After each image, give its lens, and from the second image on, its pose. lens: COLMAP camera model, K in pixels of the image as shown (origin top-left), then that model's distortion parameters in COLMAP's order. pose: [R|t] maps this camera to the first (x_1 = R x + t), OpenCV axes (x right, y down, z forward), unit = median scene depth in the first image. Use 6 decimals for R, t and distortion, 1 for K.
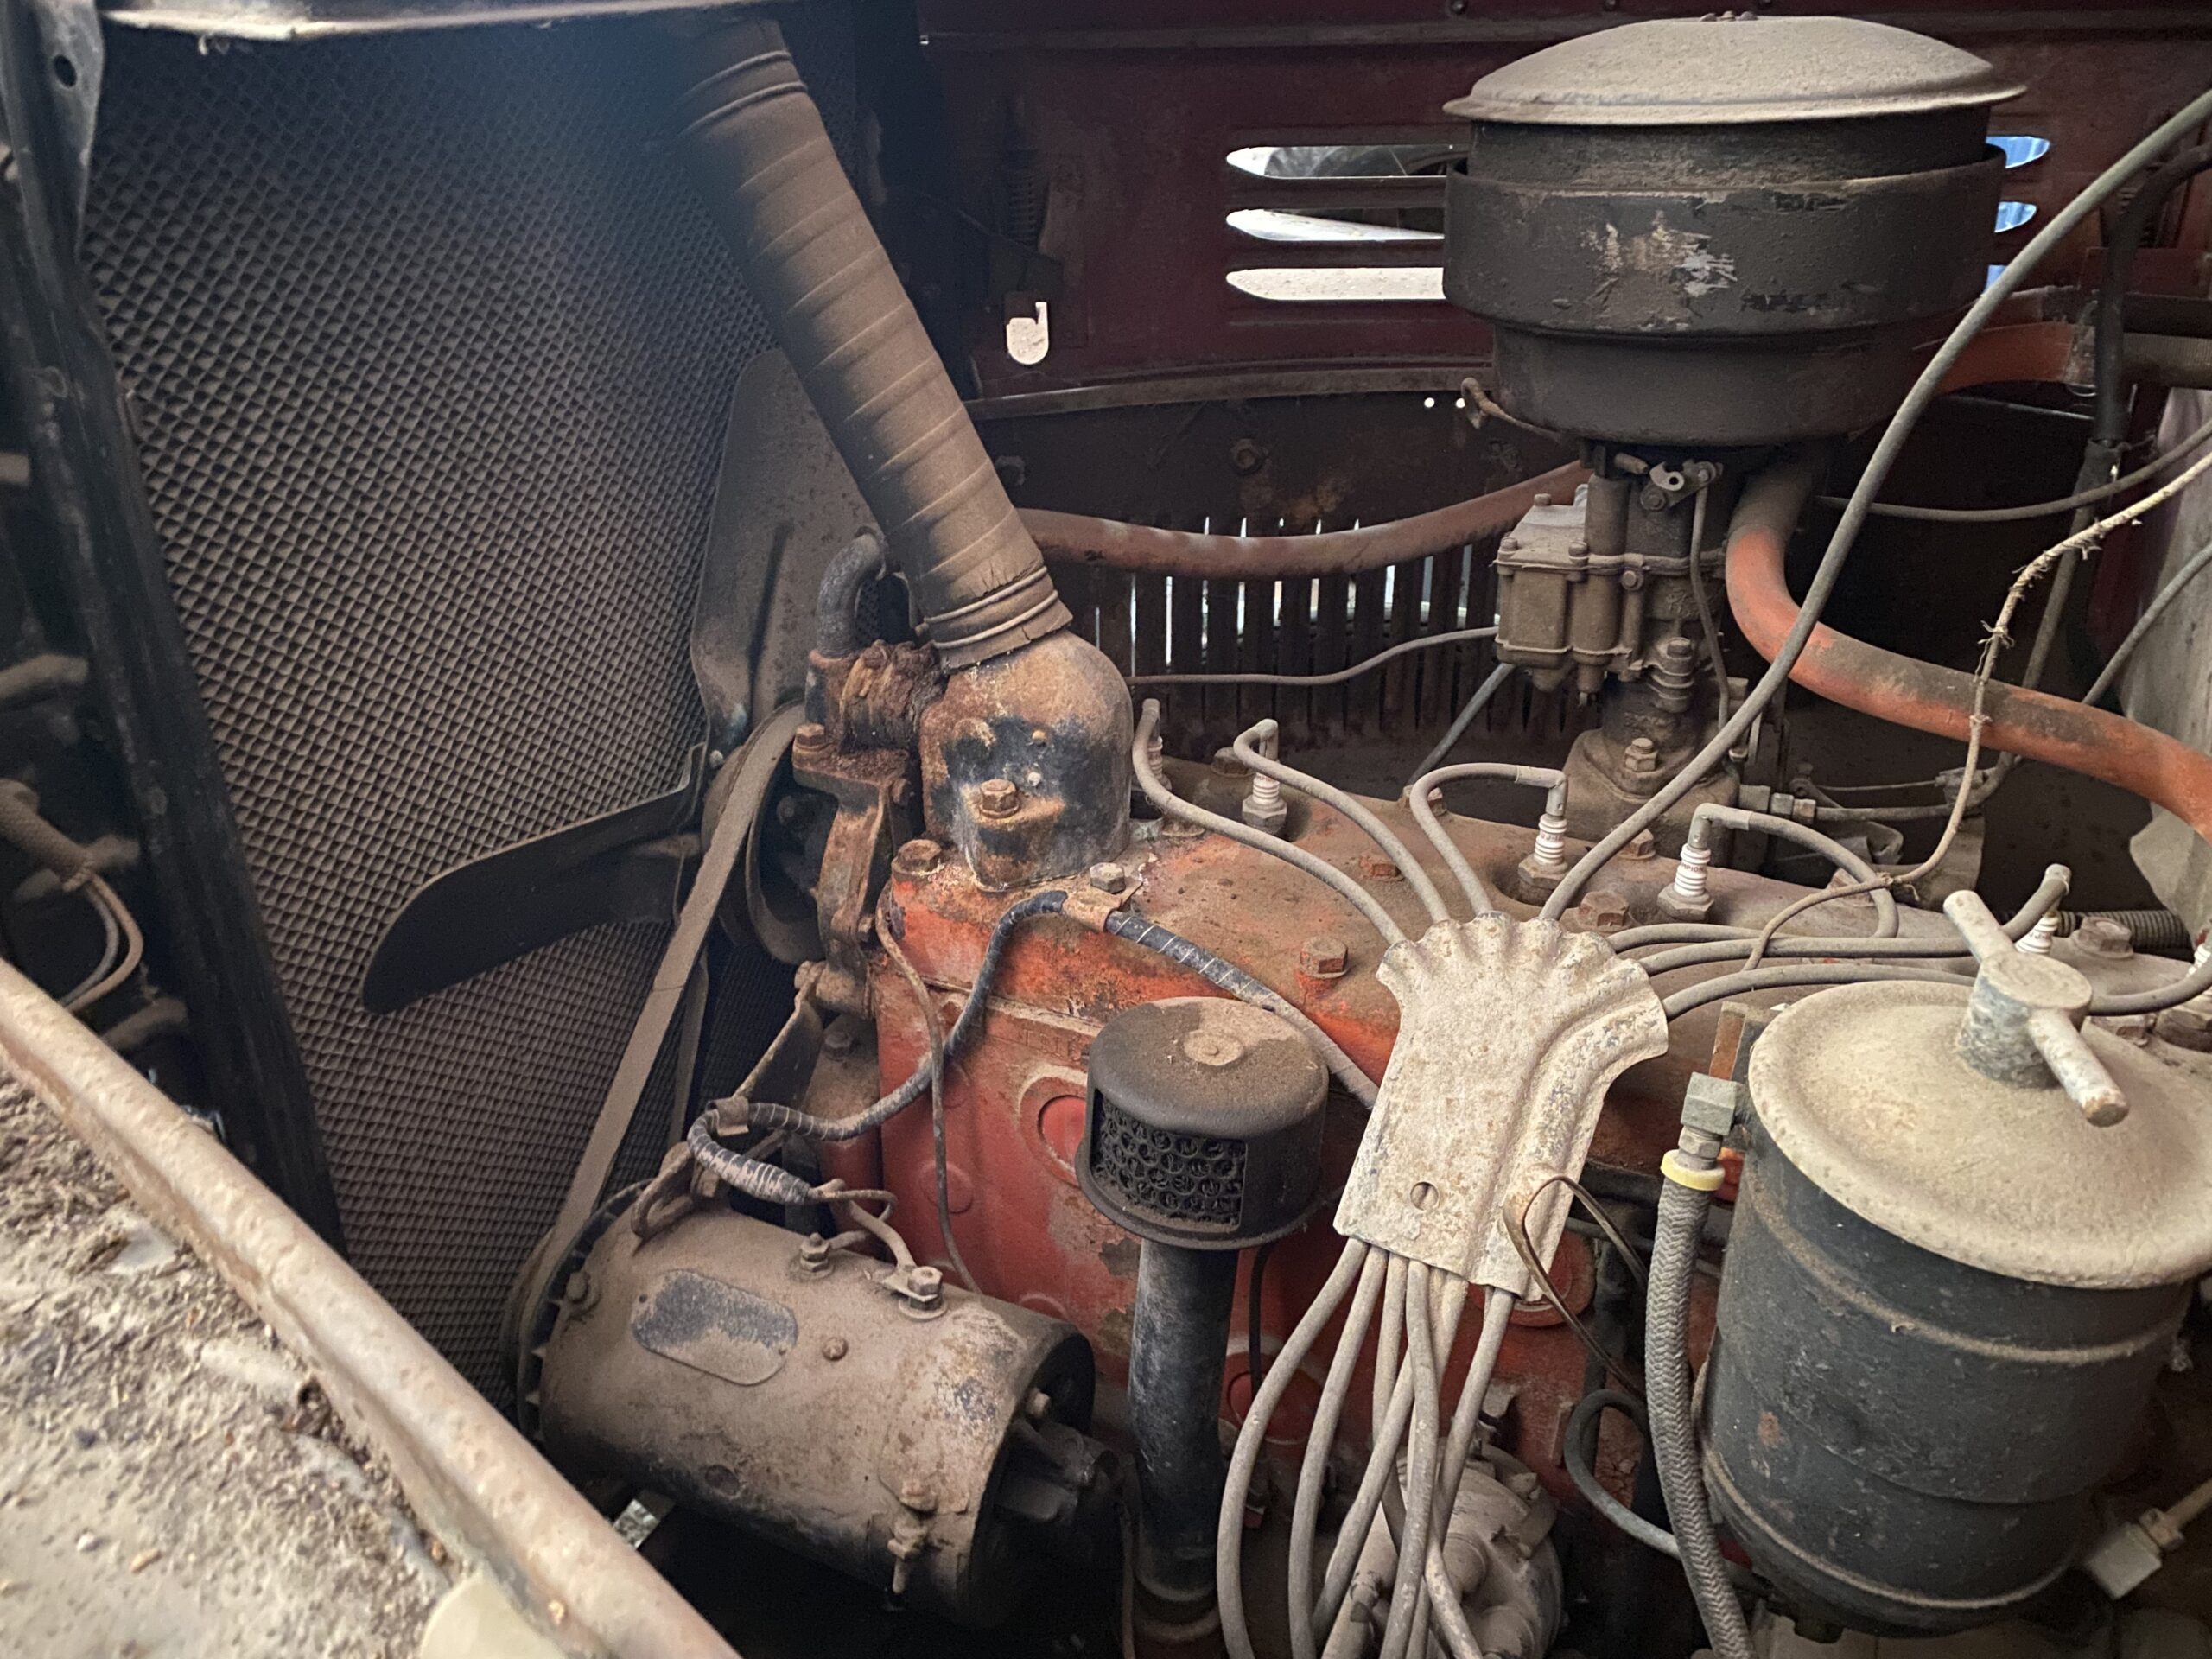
lens RADIAL K [[1735.1, 0, 1094.4], [0, 1735.1, 834.2], [0, 0, 1]] dist [0.044279, -0.060618]
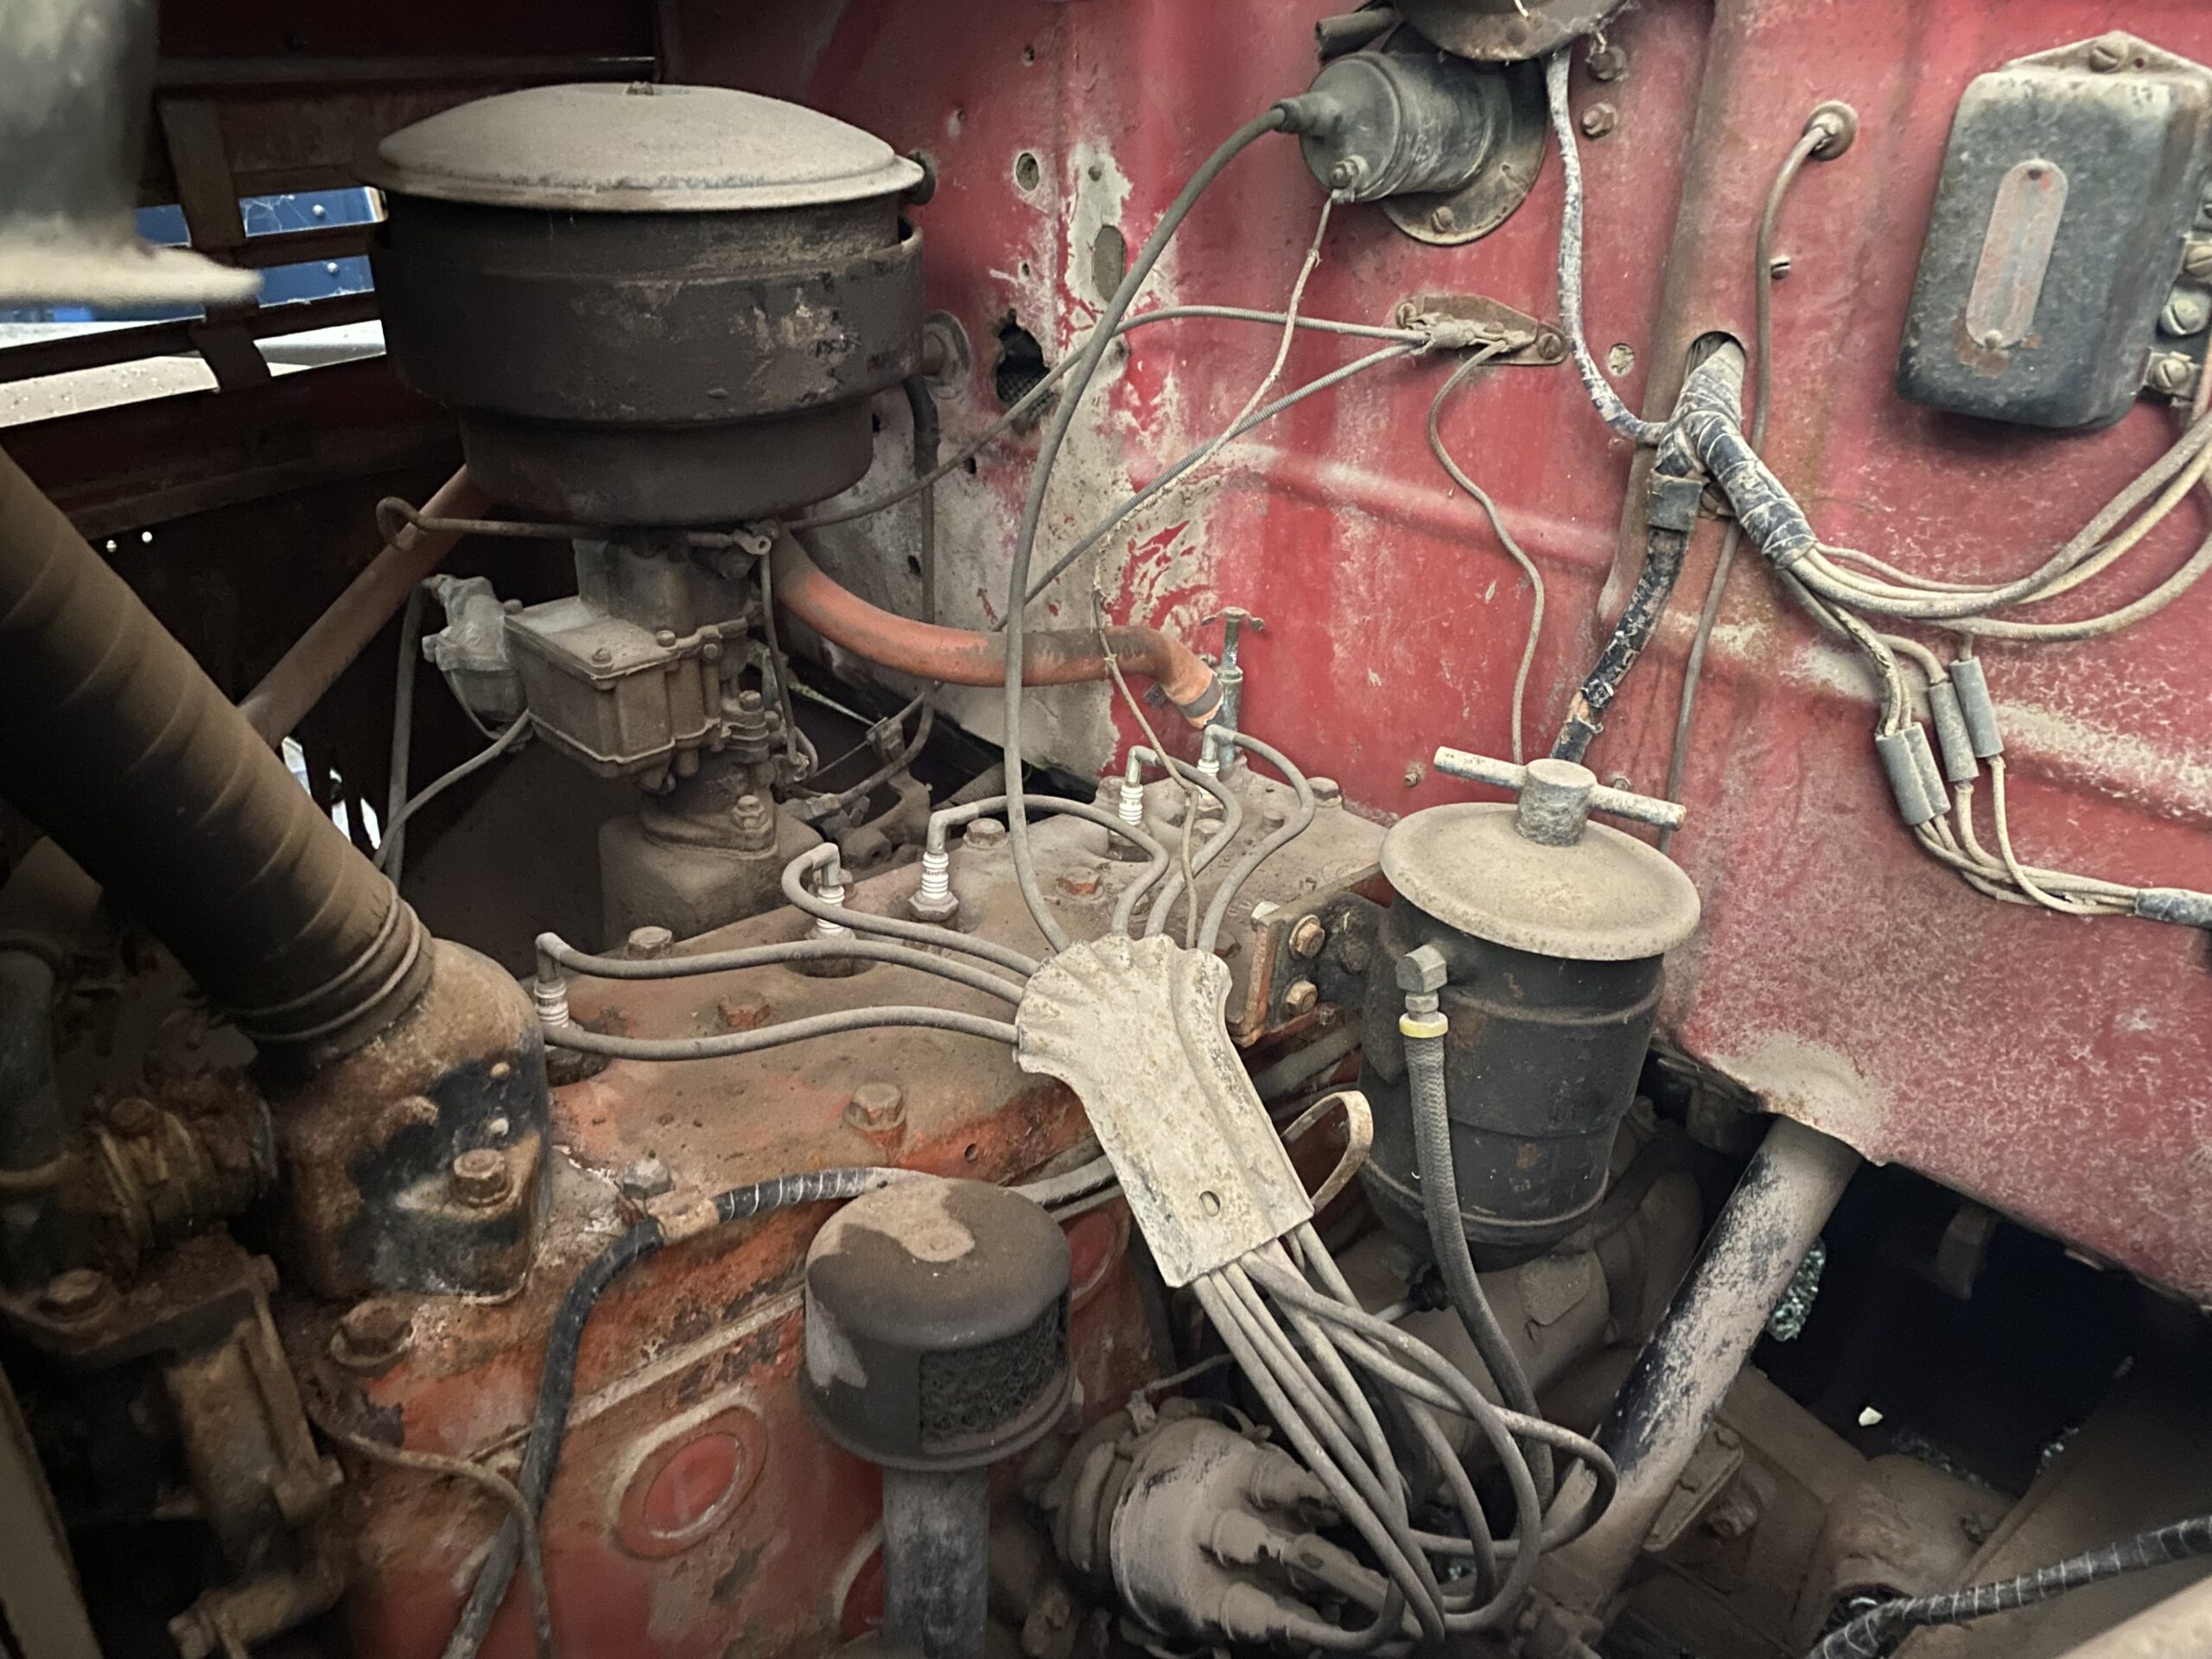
lens RADIAL K [[1735.1, 0, 1094.4], [0, 1735.1, 834.2], [0, 0, 1]] dist [0.044279, -0.060618]
pose [[0.335368, -0.382782, 0.860817, -0.593923], [0.372006, 0.893287, 0.252290, -0.259858], [-0.865529, 0.235619, 0.441977, 0.469842]]
